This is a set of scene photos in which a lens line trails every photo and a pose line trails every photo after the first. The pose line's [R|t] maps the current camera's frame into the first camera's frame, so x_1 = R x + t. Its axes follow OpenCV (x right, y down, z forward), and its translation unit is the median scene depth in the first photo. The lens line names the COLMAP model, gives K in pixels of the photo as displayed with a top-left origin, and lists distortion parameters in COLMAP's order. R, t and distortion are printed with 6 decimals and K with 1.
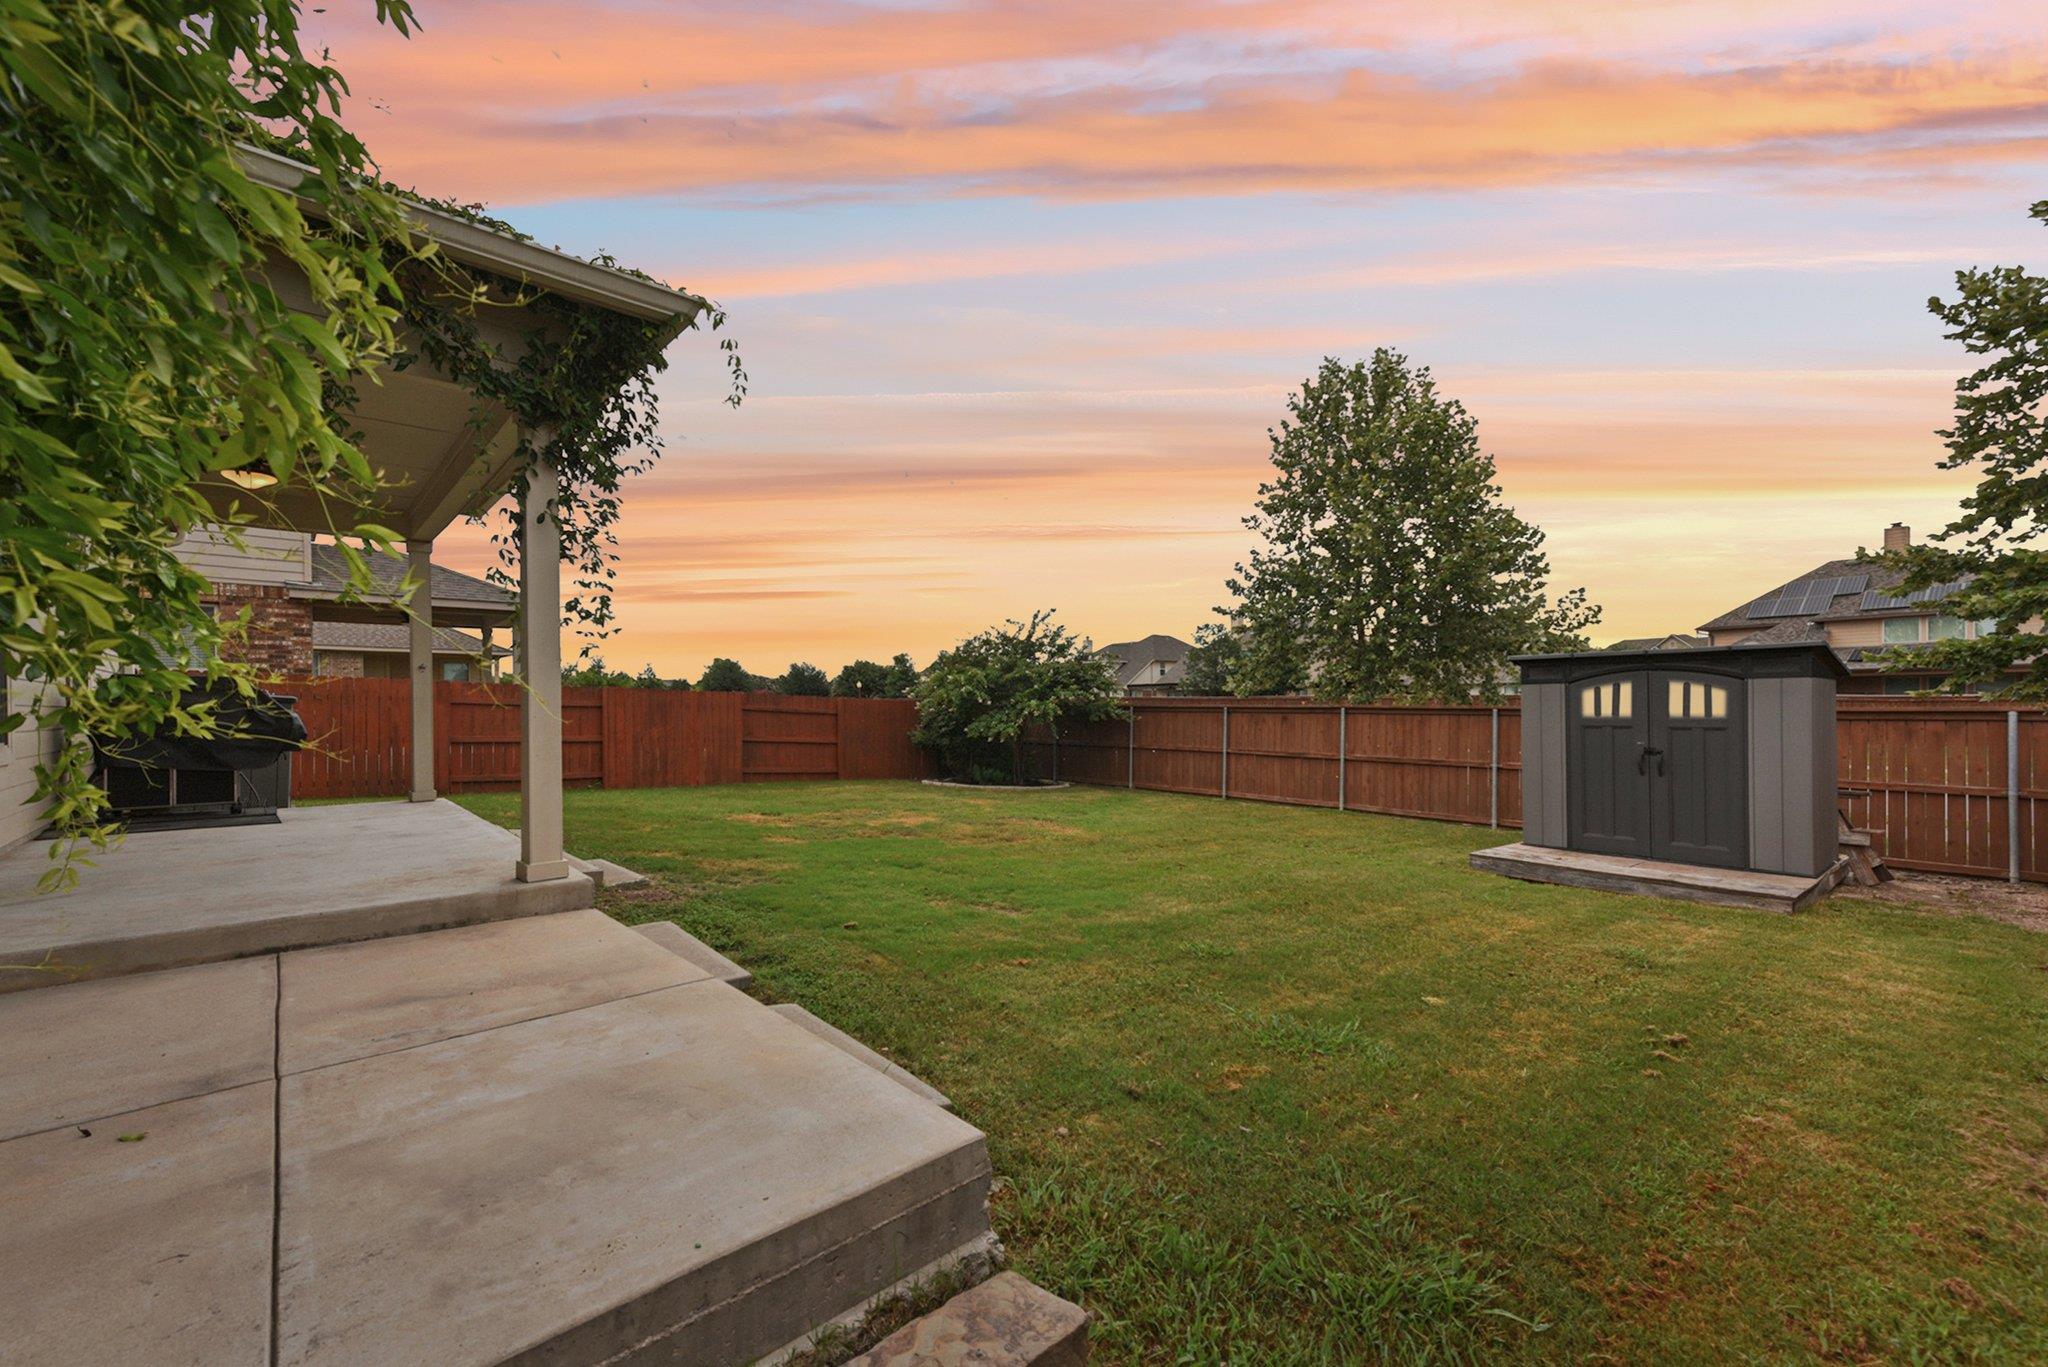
lens RADIAL K [[808.4, 0, 1020.9], [0, 808.4, 697.6], [0, 0, 1]] dist [0.029932, 0.000180]
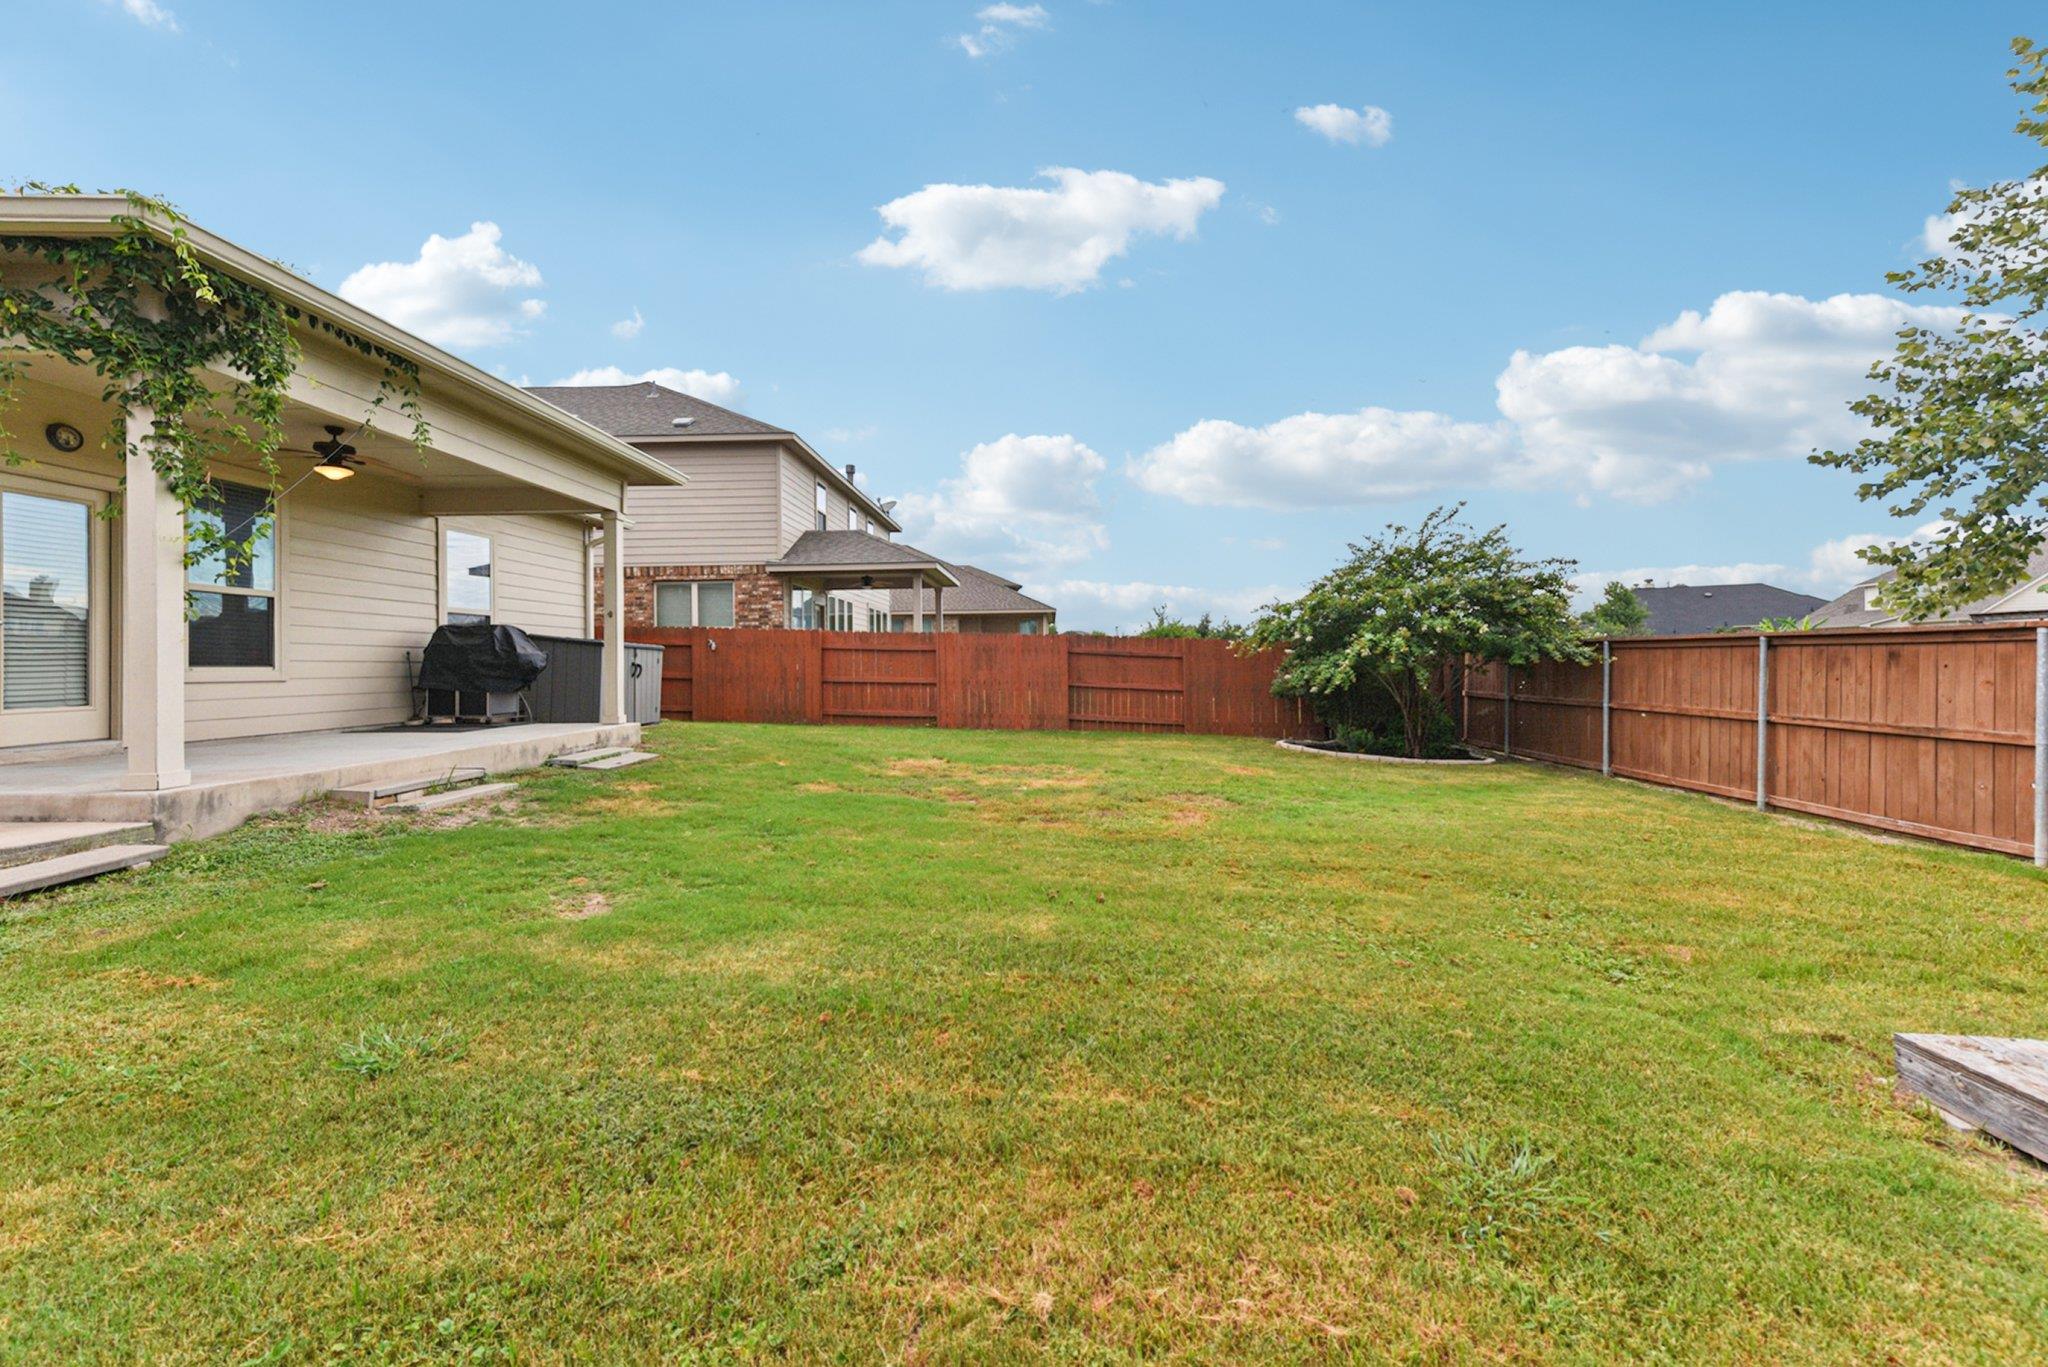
lens RADIAL K [[817.3, 0, 1025.1], [0, 817.3, 649.4], [0, 0, 1]] dist [0.018217, 0.000030]
pose [[0.727676, -0.015923, -0.685736, 0.283217], [0.015007, 0.999861, -0.007293, 0.017590], [0.685757, -0.004984, 0.727814, 0.278659]]
